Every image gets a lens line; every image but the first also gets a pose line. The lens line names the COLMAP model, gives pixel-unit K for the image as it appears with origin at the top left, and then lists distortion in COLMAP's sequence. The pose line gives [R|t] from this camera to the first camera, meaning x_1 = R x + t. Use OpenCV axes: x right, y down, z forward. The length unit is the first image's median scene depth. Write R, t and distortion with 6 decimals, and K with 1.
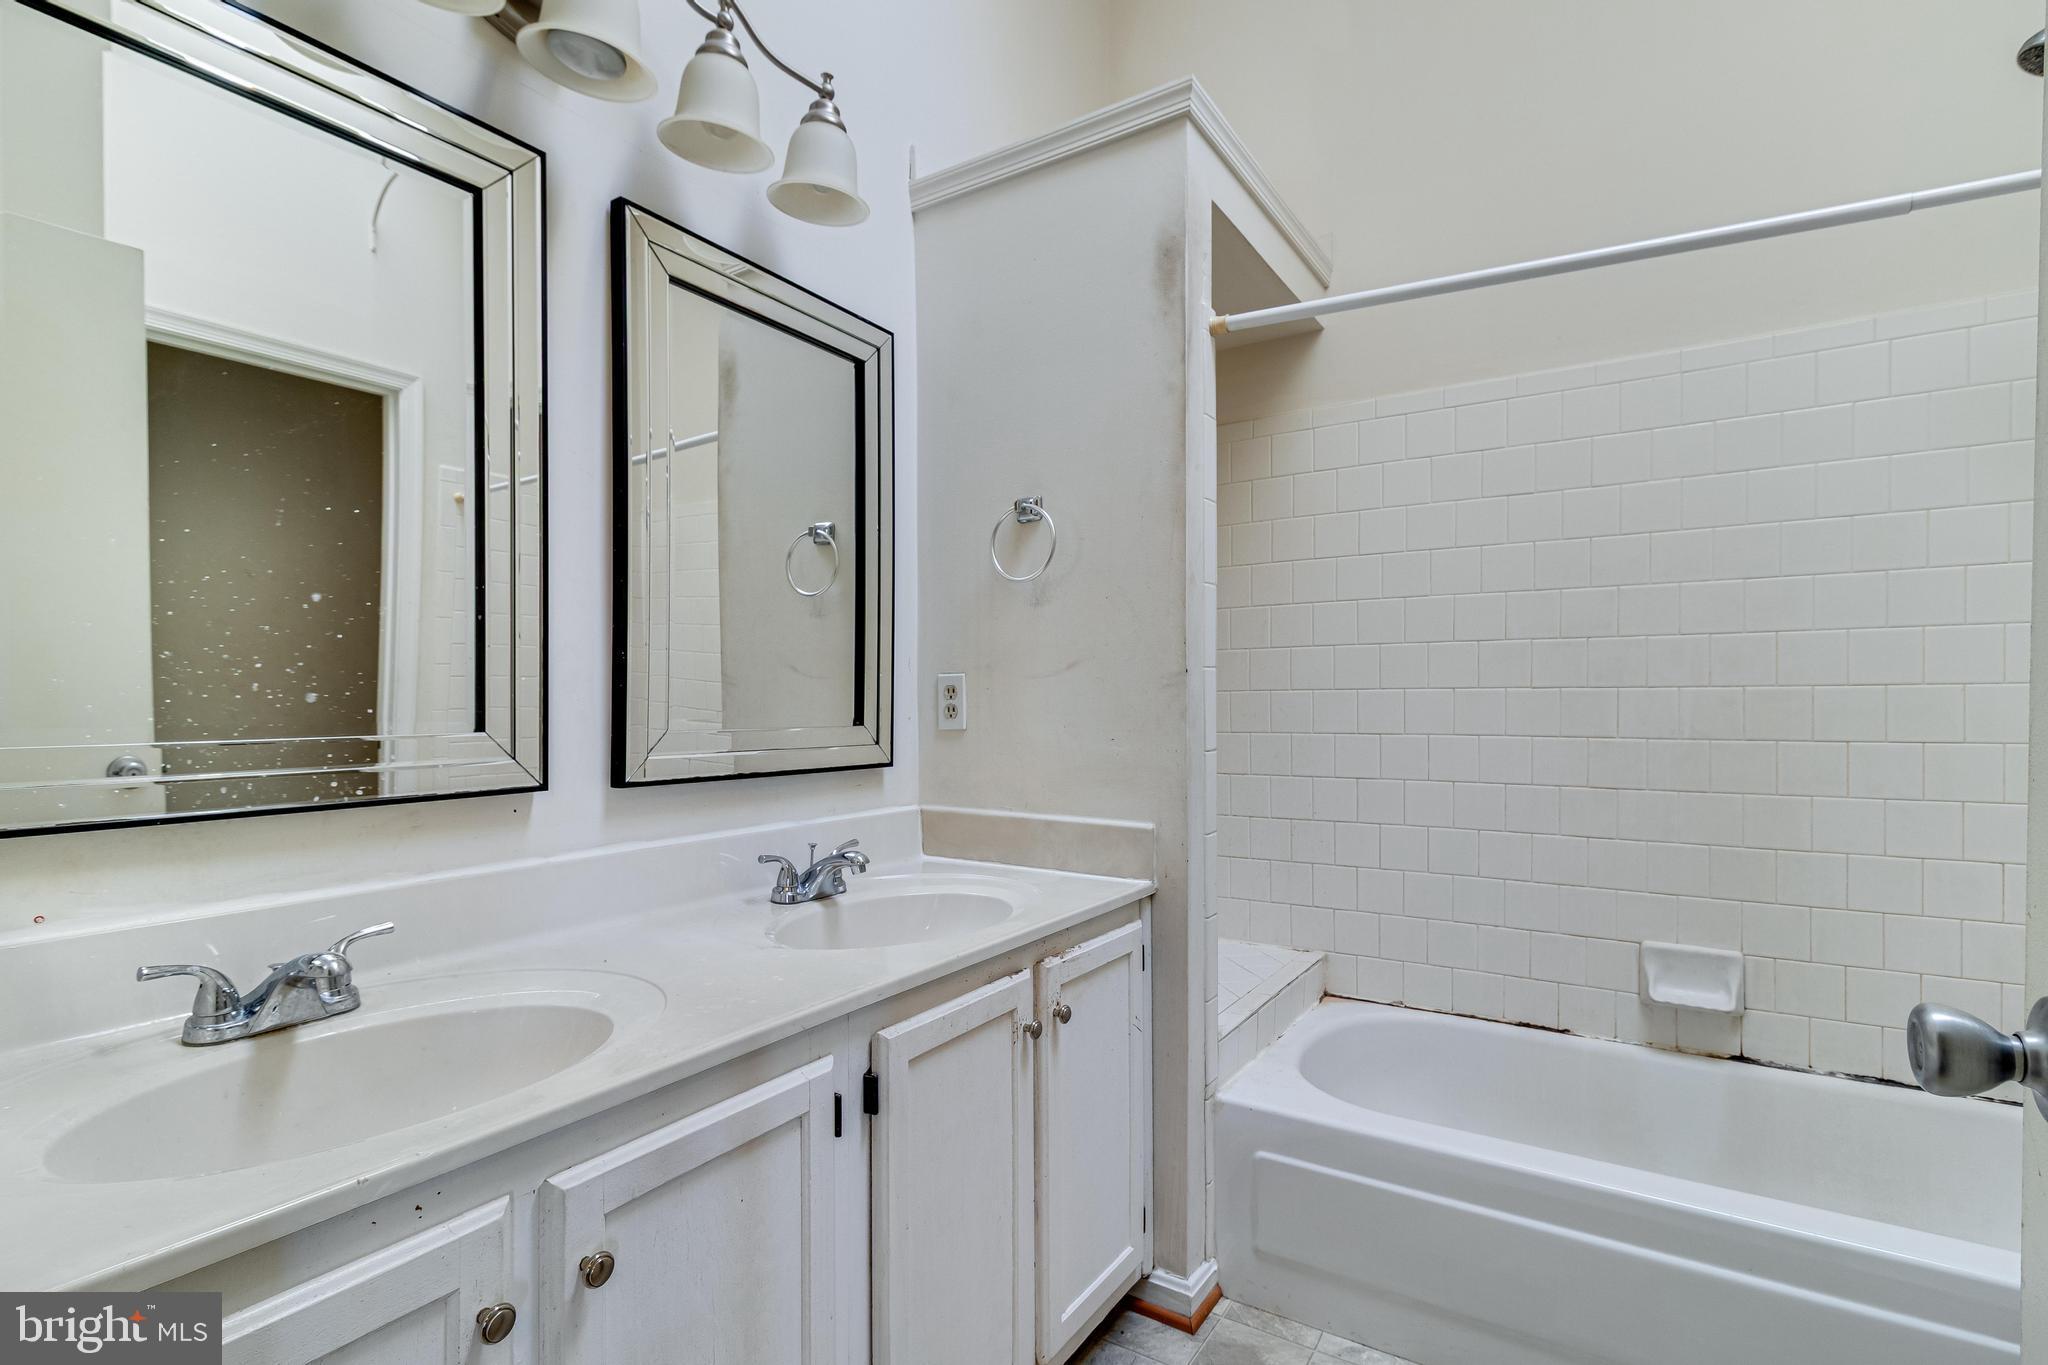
lens RADIAL K [[965.1, 0, 1017.2], [0, 965.1, 680.5], [0, 0, 1]] dist [0.000743, 0.000445]
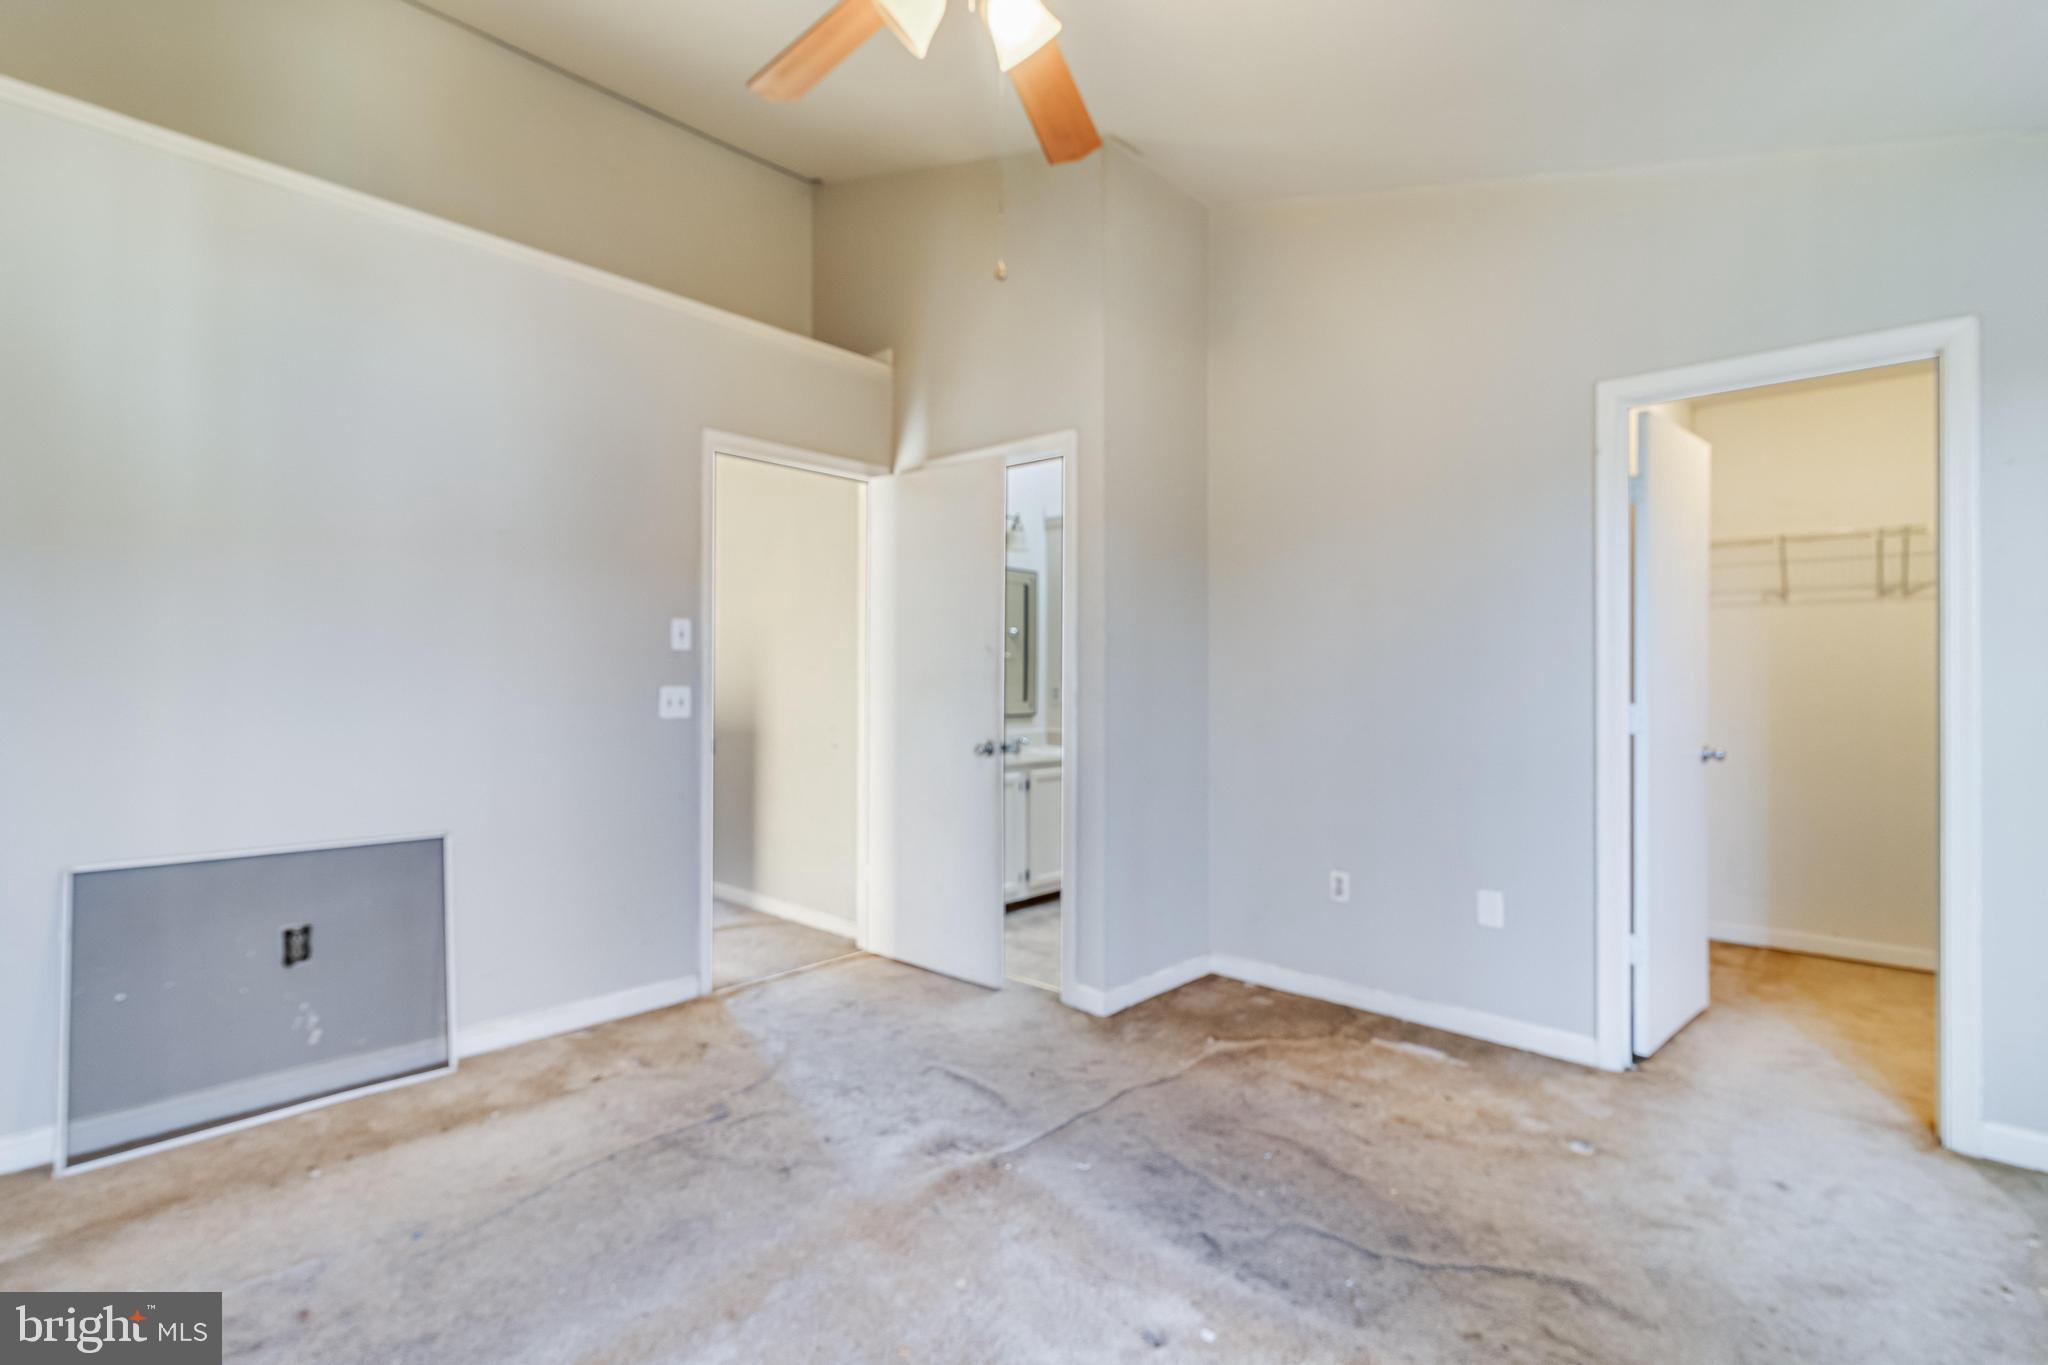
lens RADIAL K [[965.1, 0, 1017.2], [0, 965.1, 680.5], [0, 0, 1]] dist [0.000743, 0.000445]
pose [[0.986226, 0.007172, -0.165247, 0.333025], [-0.007018, 0.999974, 0.001516, -0.027585], [0.165254, -0.000335, 0.986251, -2.121323]]
